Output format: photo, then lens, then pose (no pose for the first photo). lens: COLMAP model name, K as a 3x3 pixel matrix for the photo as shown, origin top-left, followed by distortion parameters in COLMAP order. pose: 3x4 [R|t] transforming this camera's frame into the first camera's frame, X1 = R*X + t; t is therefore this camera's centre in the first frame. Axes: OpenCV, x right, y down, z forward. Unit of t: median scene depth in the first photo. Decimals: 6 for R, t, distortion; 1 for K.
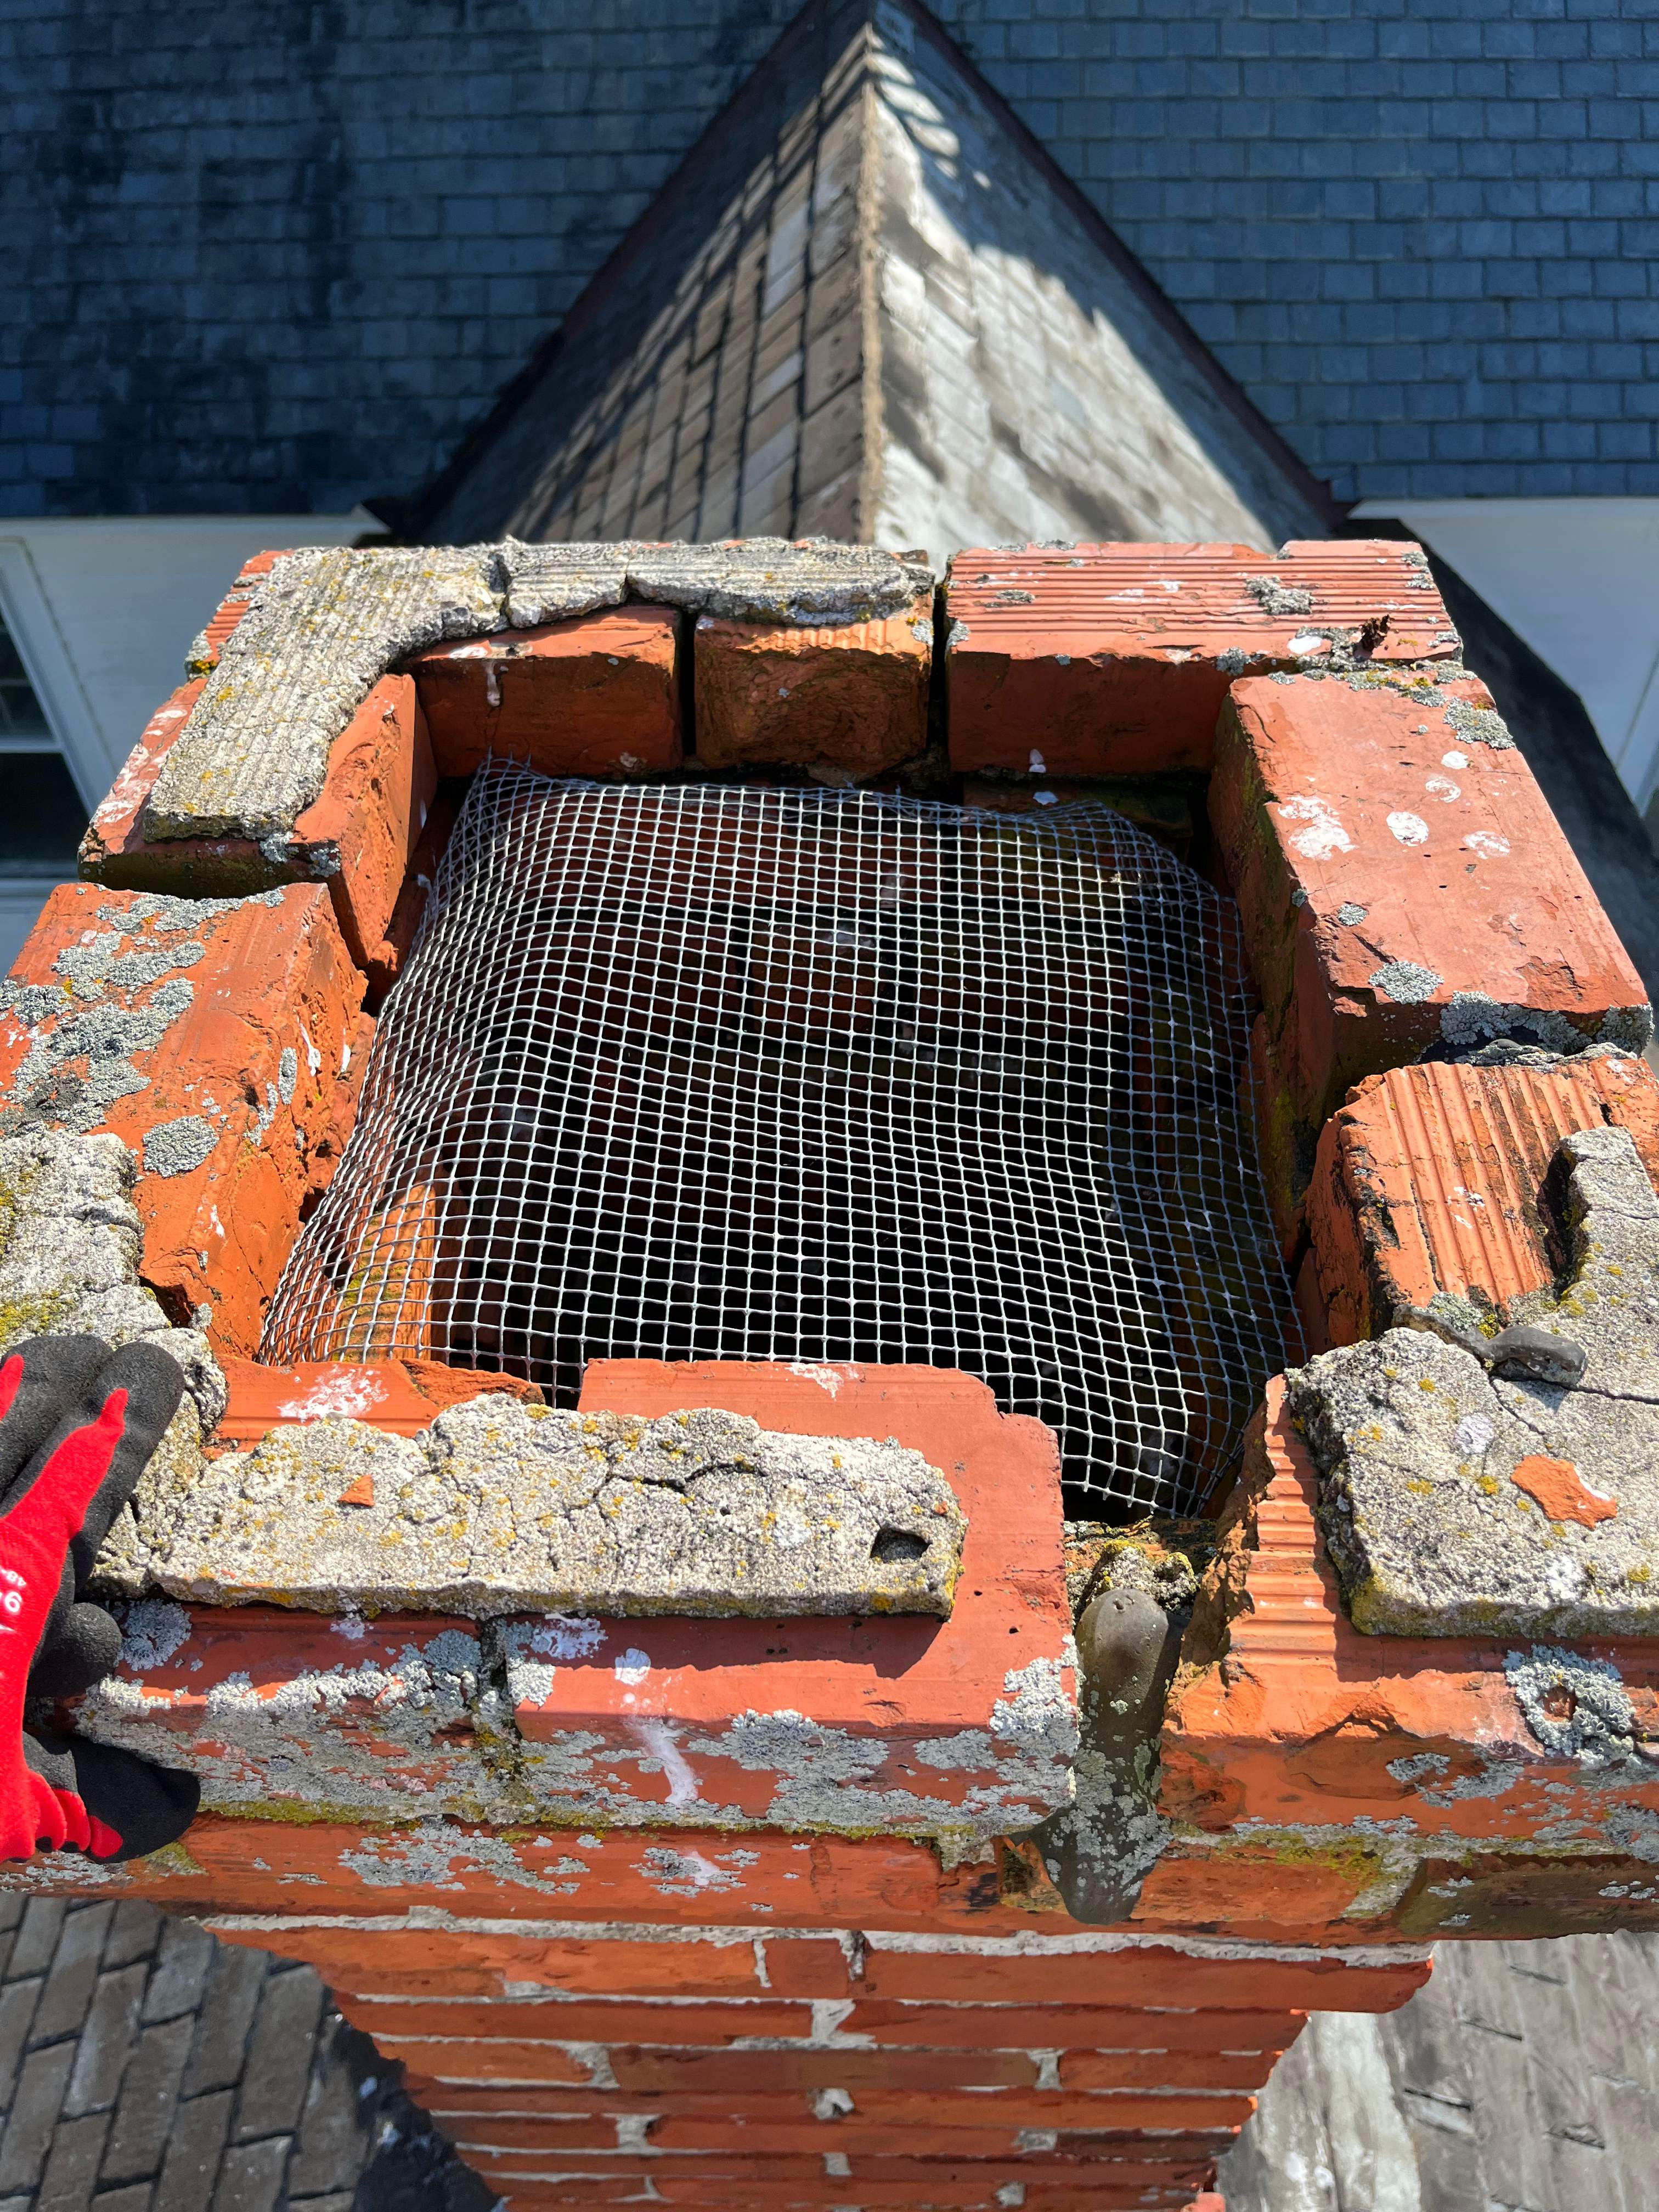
lens RADIAL K [[1680.5, 0, 834.9], [0, 1680.5, 1096.9], [0, 0, 1]] dist [0.051834, -0.084327]
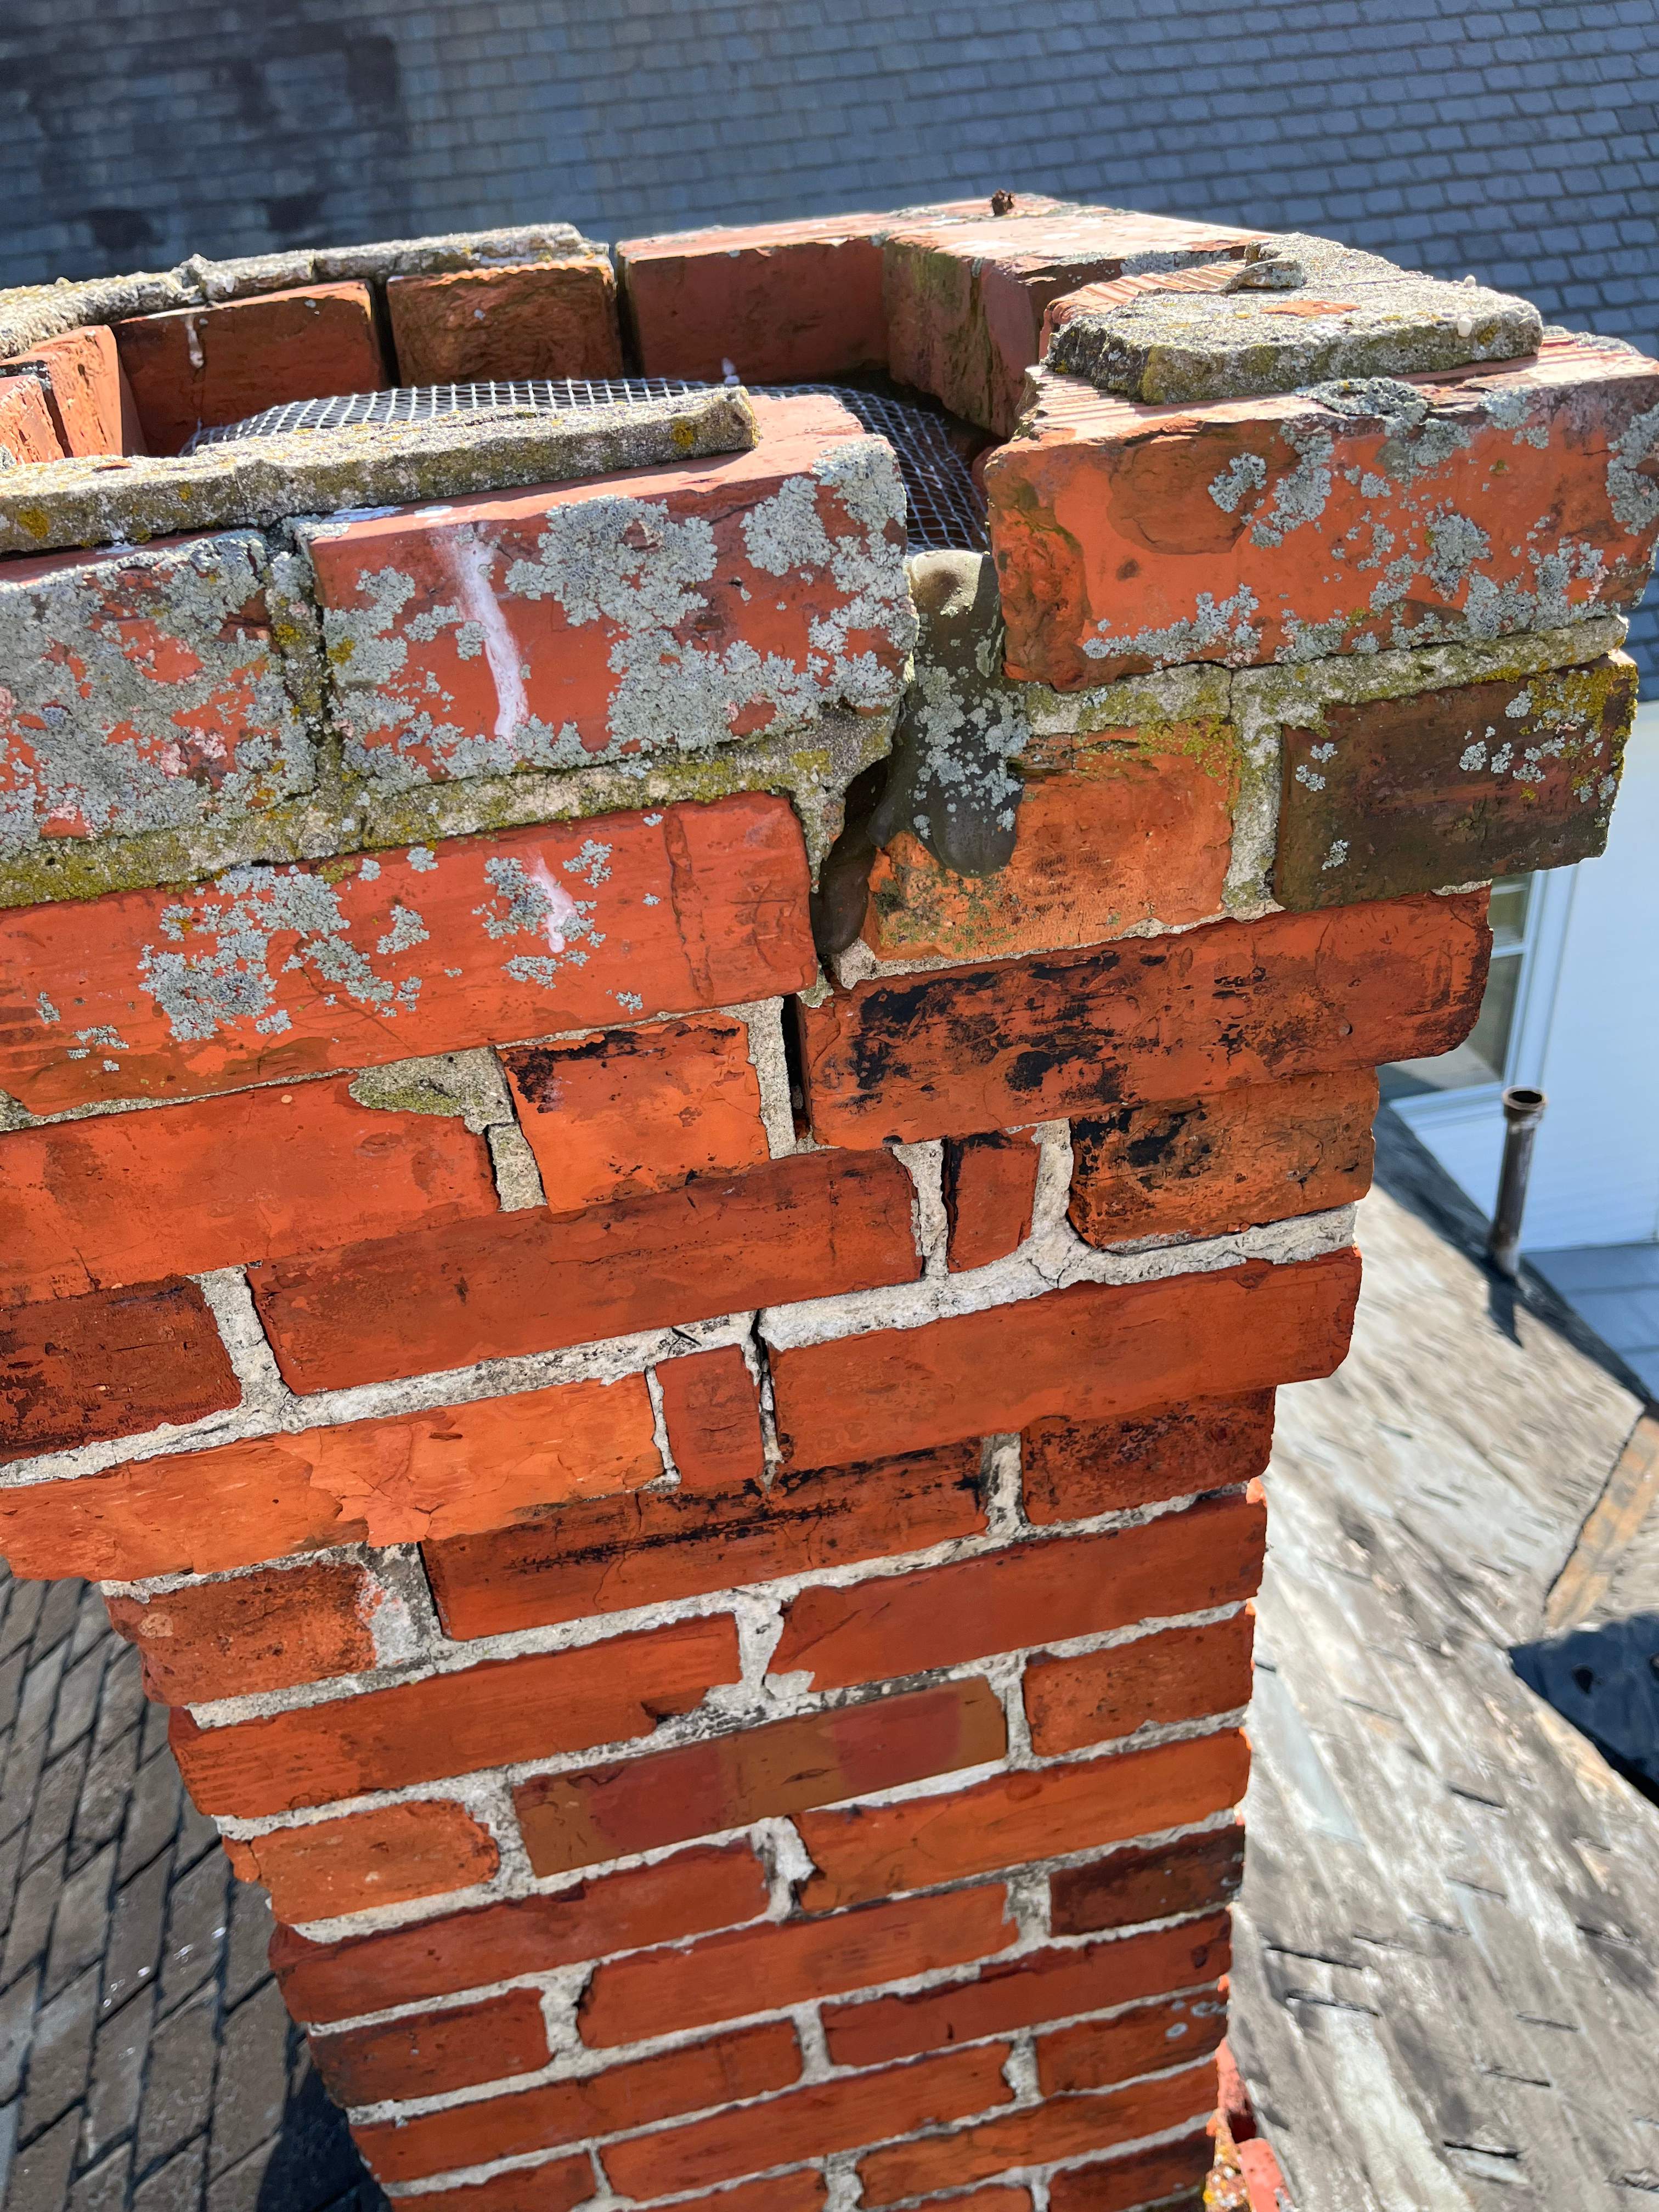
lens RADIAL K [[1680.5, 0, 831.1], [0, 1680.5, 1123.3], [0, 0, 1]] dist [0.051834, -0.084327]
pose [[0.974914, -0.162260, 0.152360, -0.091677], [0.195903, 0.950470, -0.241307, 0.834382], [-0.105659, 0.265101, 0.958414, 0.146424]]
